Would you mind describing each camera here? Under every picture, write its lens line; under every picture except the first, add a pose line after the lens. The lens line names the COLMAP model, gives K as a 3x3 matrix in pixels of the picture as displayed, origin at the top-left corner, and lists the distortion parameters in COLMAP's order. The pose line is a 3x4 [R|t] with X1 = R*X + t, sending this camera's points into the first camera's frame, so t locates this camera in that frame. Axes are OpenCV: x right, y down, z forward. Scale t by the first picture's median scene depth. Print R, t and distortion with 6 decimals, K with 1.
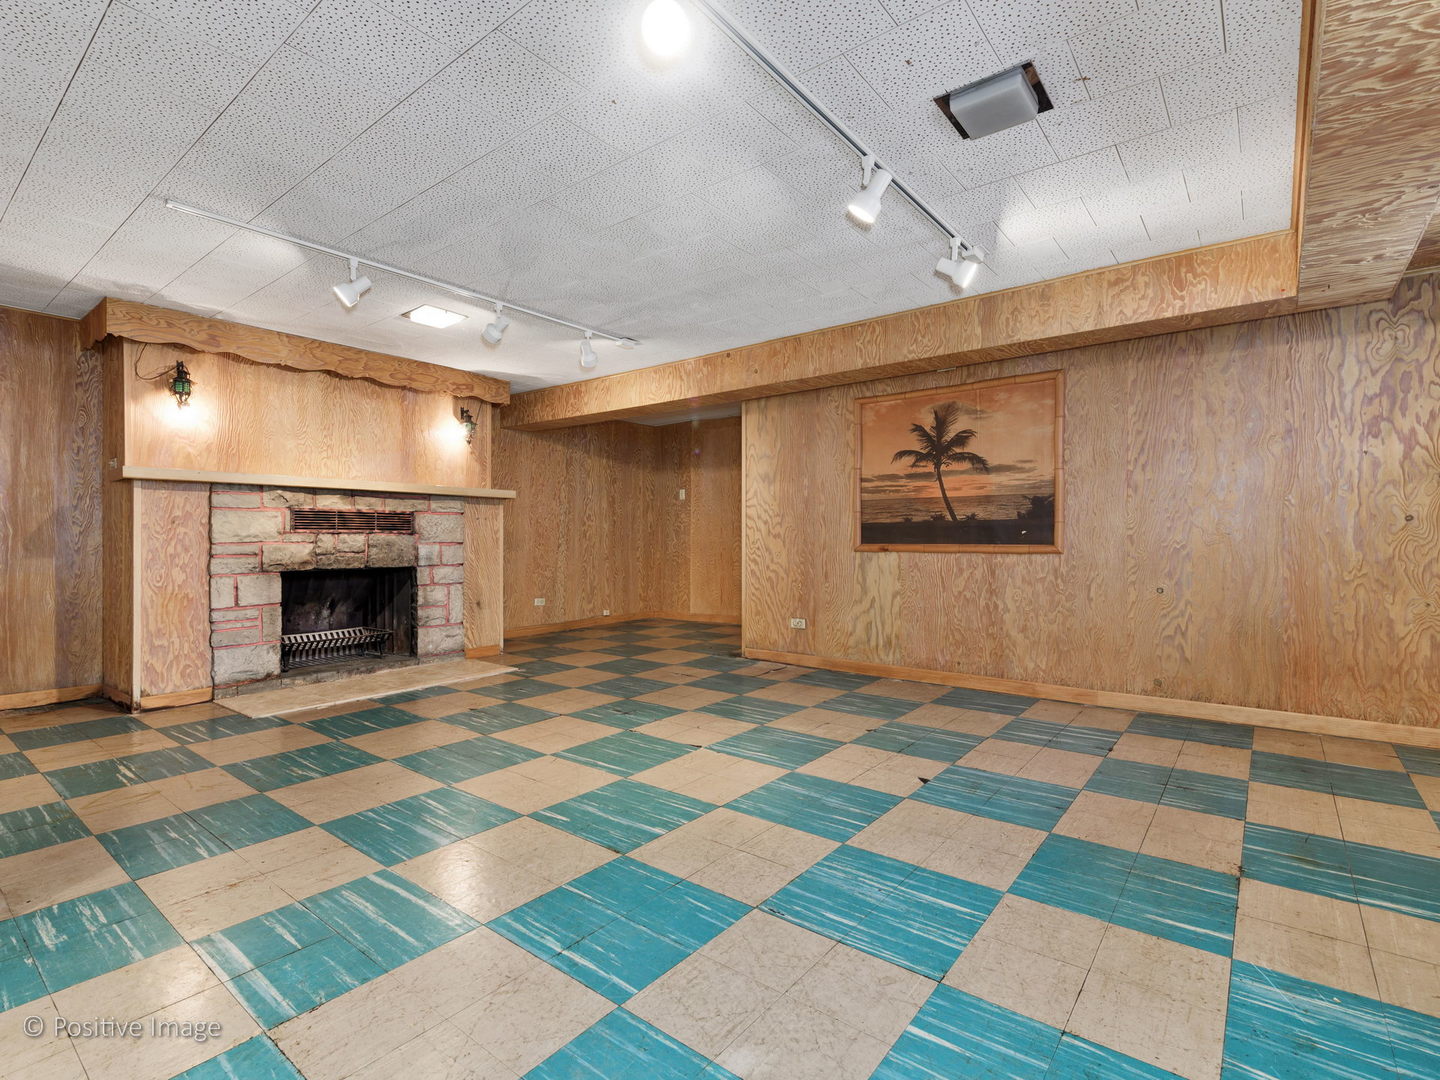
lens RADIAL K [[681.1, 0, 717.3], [0, 681.1, 537.6], [0, 0, 1]] dist [0.008637, -0.002297]
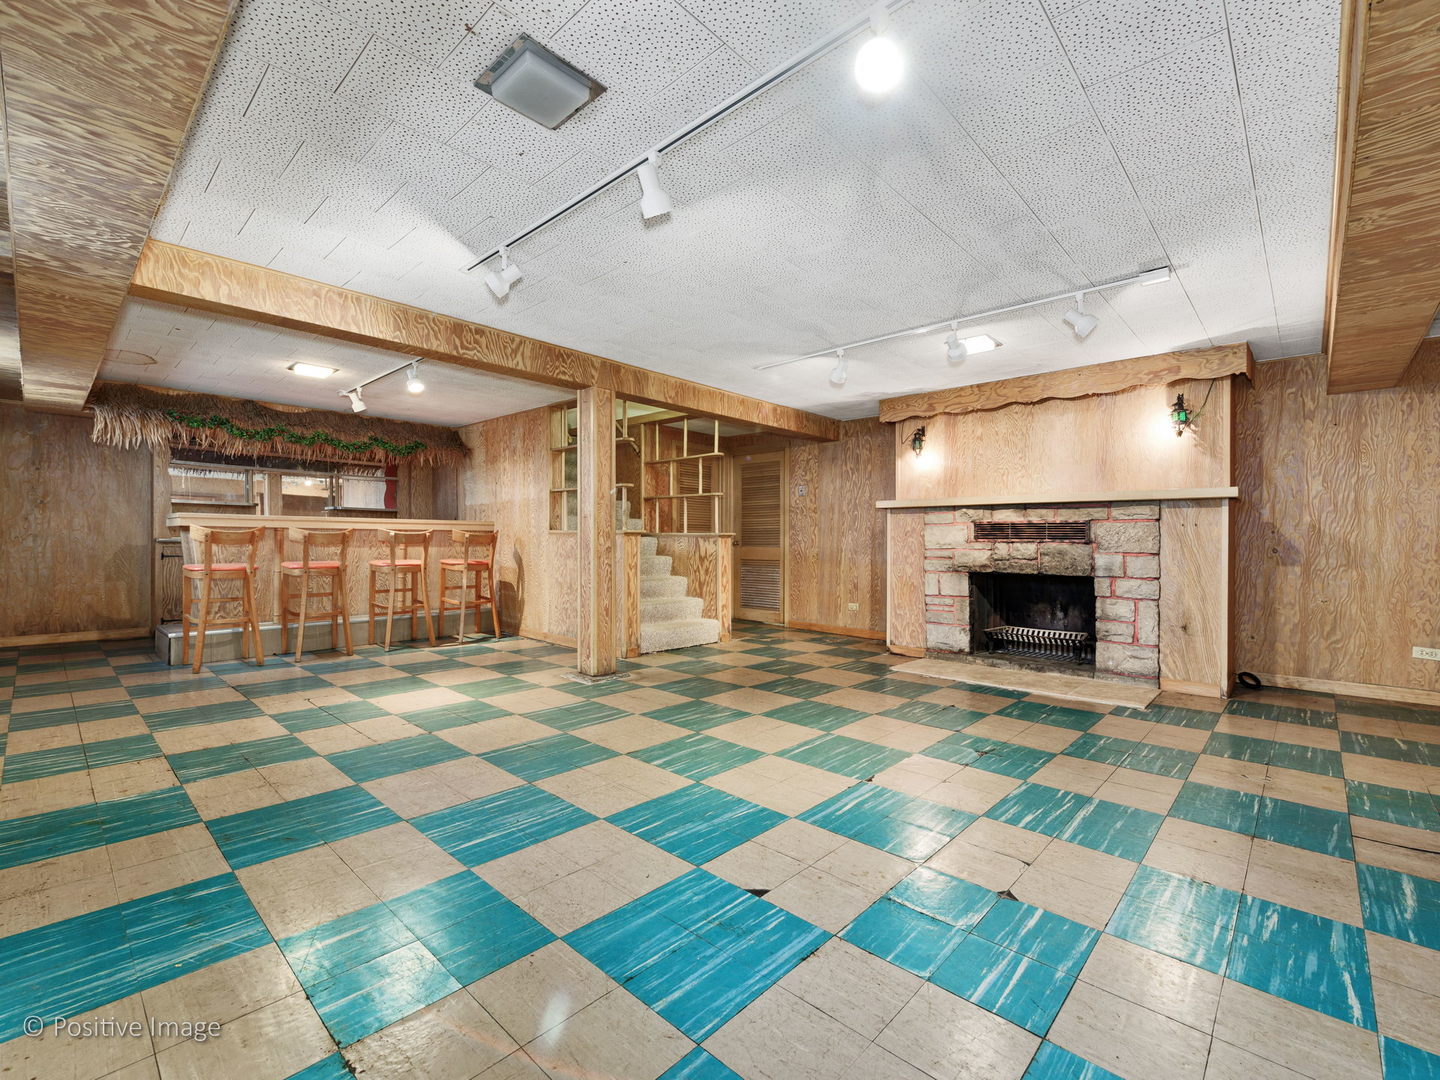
lens RADIAL K [[643.6, 0, 716.8], [0, 643.6, 541.6], [0, 0, 1]] dist [0.010943, -0.000959]
pose [[-0.078486, 0.001410, -0.996914, 0.672584], [-0.008488, 0.999962, 0.002082, -0.006541], [0.996879, 0.008626, -0.078471, 0.694545]]
